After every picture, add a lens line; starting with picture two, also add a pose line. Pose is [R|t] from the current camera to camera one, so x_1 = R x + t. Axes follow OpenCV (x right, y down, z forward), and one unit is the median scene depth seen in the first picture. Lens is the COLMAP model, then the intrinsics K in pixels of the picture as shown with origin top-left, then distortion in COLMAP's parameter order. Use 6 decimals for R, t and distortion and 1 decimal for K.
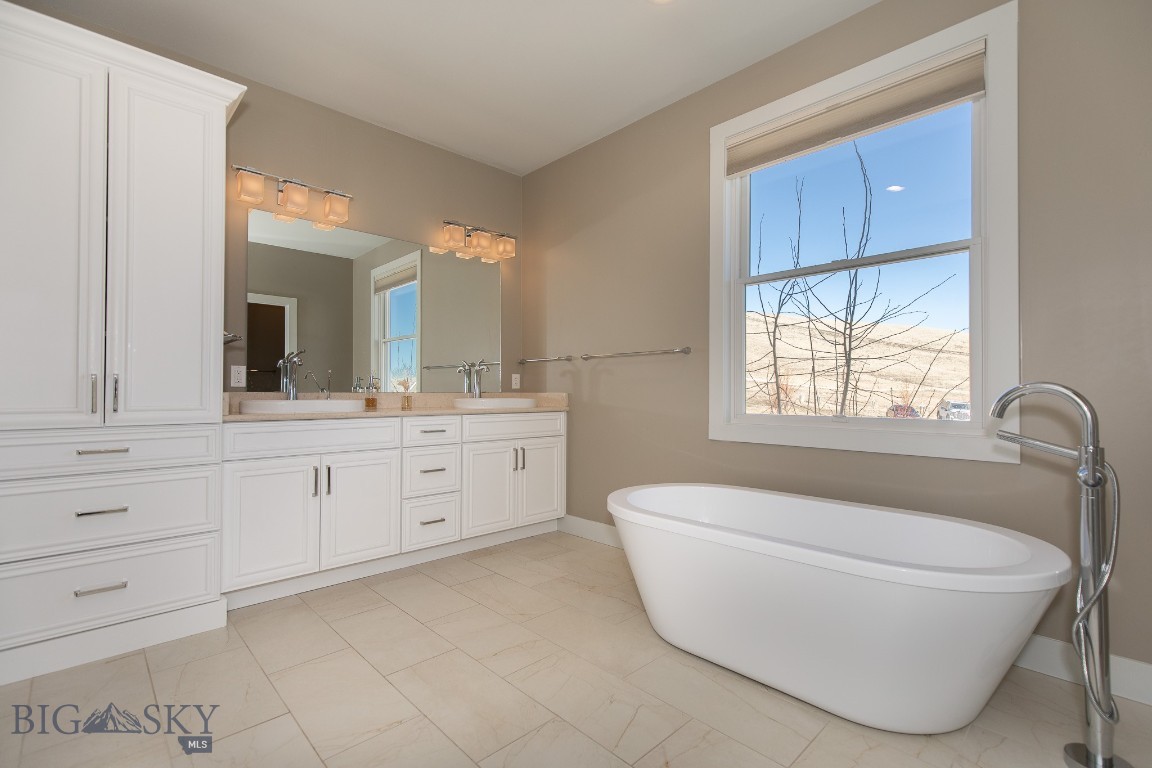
lens RADIAL K [[522.3, 0, 576.0], [0, 522.3, 384.0], [0, 0, 1]] dist [0.007923, -0.000189]
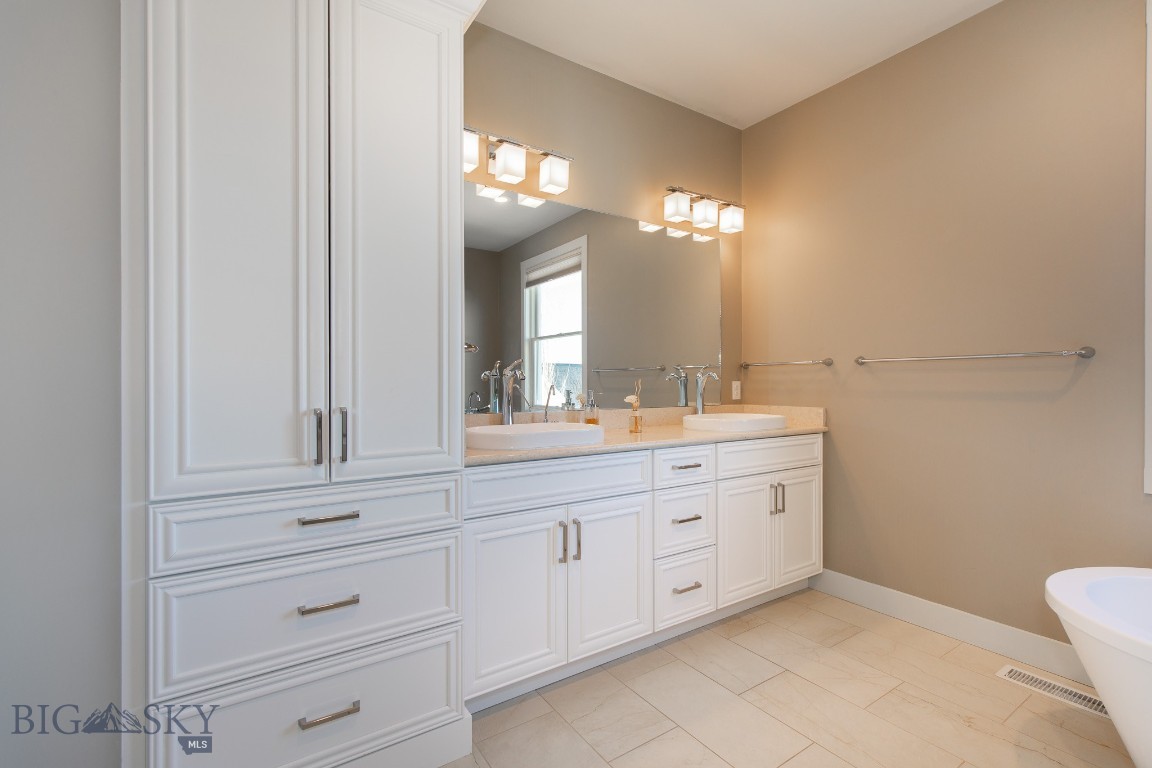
lens RADIAL K [[522.3, 0, 576.0], [0, 522.3, 384.0], [0, 0, 1]] dist [0.007923, -0.000189]
pose [[0.985674, -0.004456, -0.168600, -0.289790], [0.007150, 0.999856, 0.015371, -0.037798], [0.168508, -0.016357, 0.985565, 0.234190]]
